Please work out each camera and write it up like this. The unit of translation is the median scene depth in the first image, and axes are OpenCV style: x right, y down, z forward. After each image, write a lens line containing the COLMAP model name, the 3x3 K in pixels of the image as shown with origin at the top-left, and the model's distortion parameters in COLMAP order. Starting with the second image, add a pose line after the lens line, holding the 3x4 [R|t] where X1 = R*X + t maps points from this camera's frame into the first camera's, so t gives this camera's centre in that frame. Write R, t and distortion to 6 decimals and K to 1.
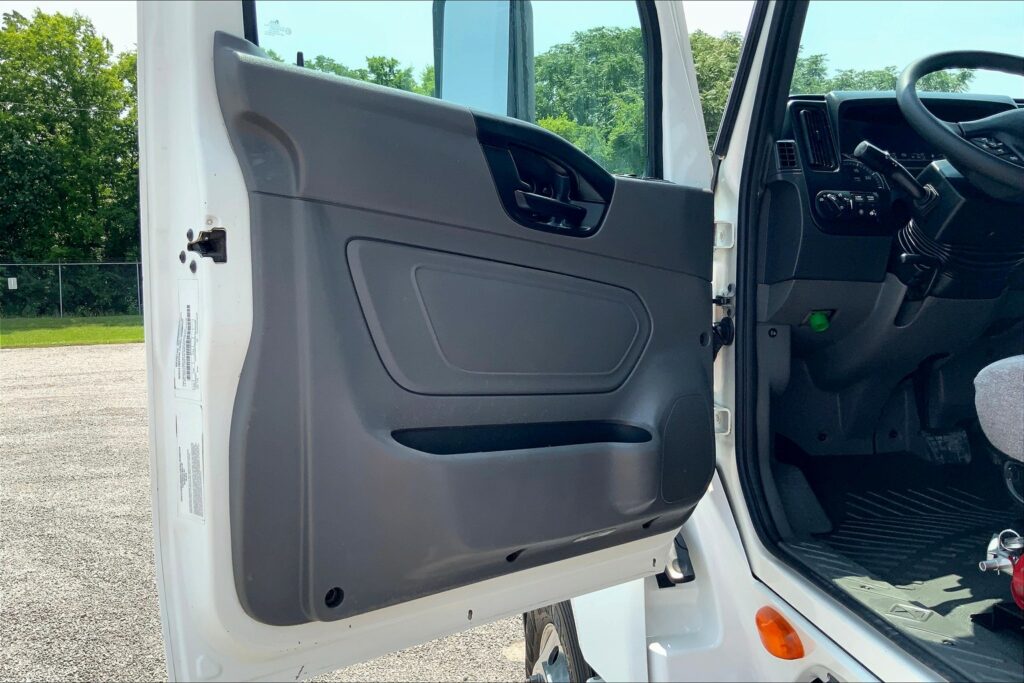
lens RADIAL K [[879.8, 0, 518.7], [0, 879.8, 342.4], [0, 0, 1]] dist [-0.000217, -0.000847]
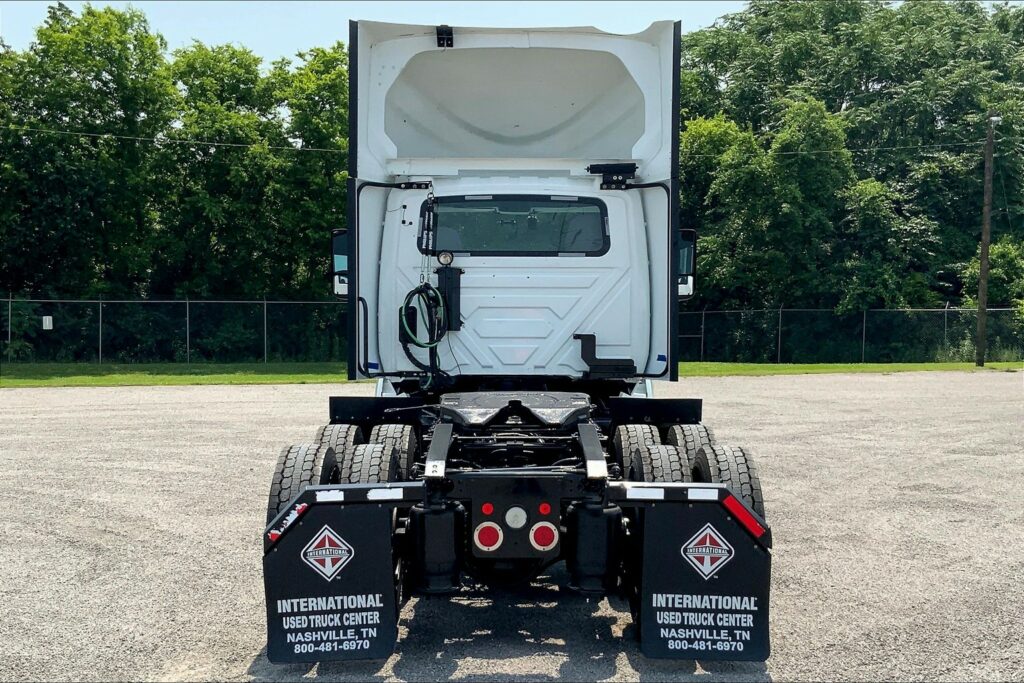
lens RADIAL K [[1332.9, 0, 510.6], [0, 1332.9, 351.6], [0, 0, 1]] dist [0.125794, -0.299891]
pose [[0.988295, 0.016783, -0.151630, 0.064990], [-0.025256, 0.998215, -0.054128, 0.019118], [0.150451, 0.057324, 0.986954, -0.211250]]
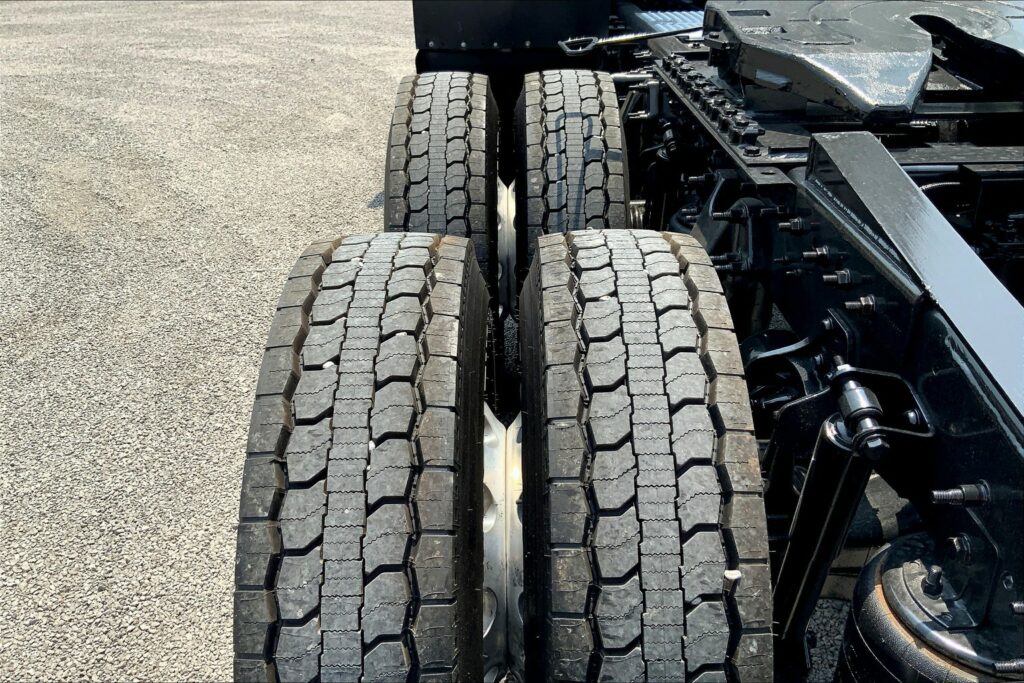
lens RADIAL K [[905.3, 0, 513.1], [0, 905.3, 305.6], [0, 0, 1]] dist [-0.009988, -0.014428]
pose [[0.987903, 0.059483, -0.143208, 0.021932], [-0.006630, 0.938861, 0.344232, 0.013617], [0.154929, -0.339118, 0.927899, -0.072268]]
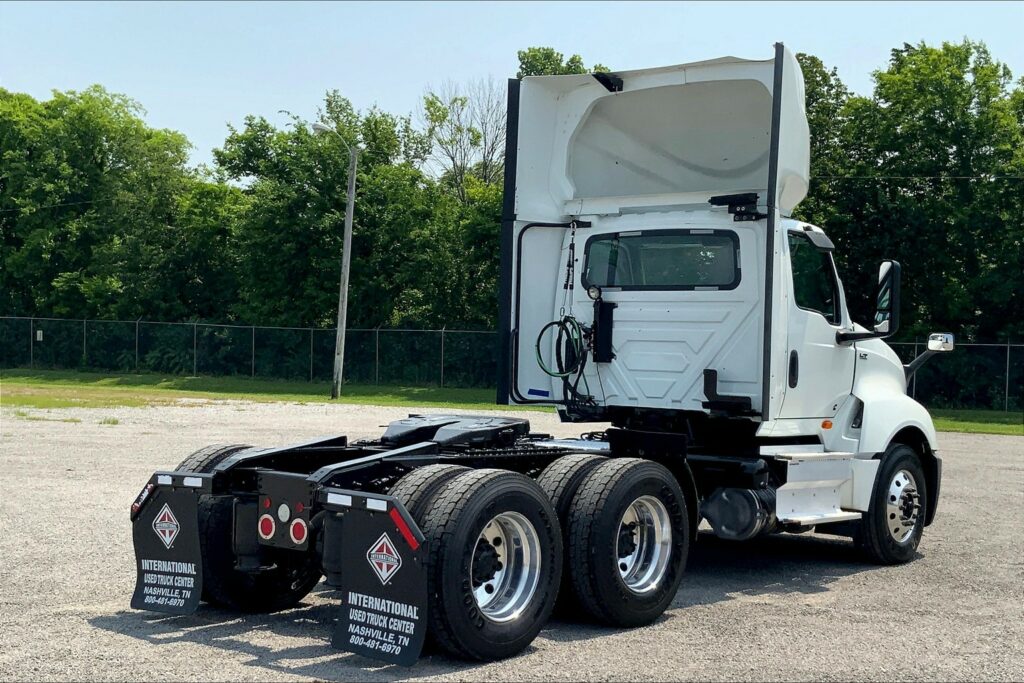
lens RADIAL K [[1393.4, 0, 510.5], [0, 1393.4, 352.4], [0, 0, 1]] dist [0.113278, -0.039506]
pose [[0.664244, 0.031450, -0.746854, 0.206965], [-0.096051, 0.994423, -0.043552, 0.013556], [0.741319, 0.100665, 0.663560, -0.160154]]
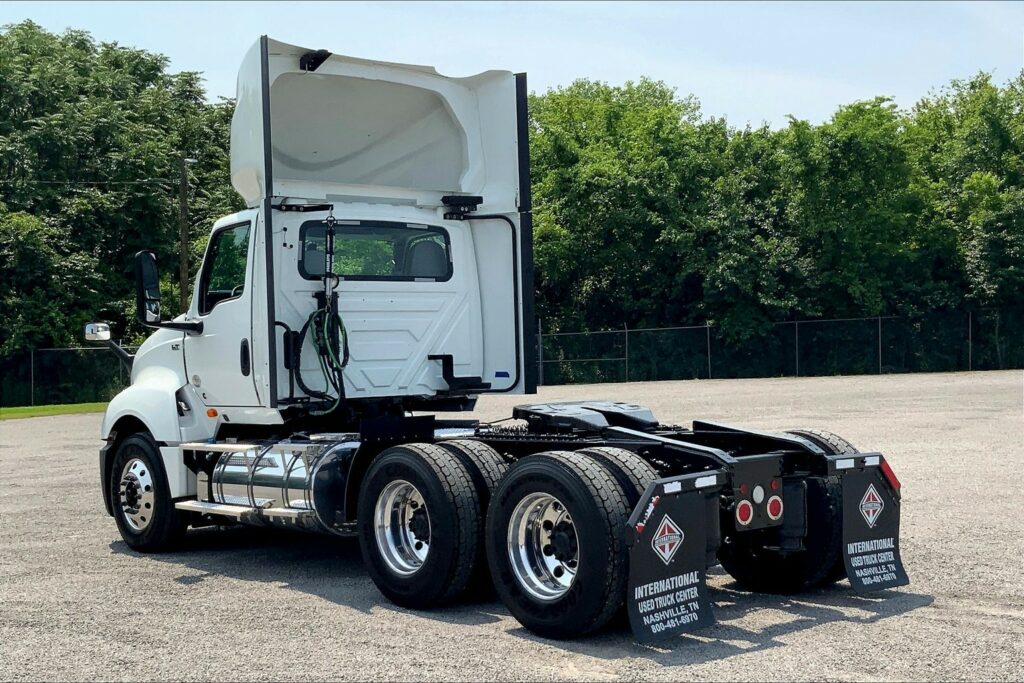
lens RADIAL K [[1393.4, 0, 510.5], [0, 1393.4, 352.4], [0, 0, 1]] dist [0.113278, -0.039506]
pose [[0.851335, -0.014240, 0.524429, -0.092387], [0.061172, 0.995507, -0.072273, 0.022368], [-0.521044, 0.093609, 0.848381, -0.204806]]
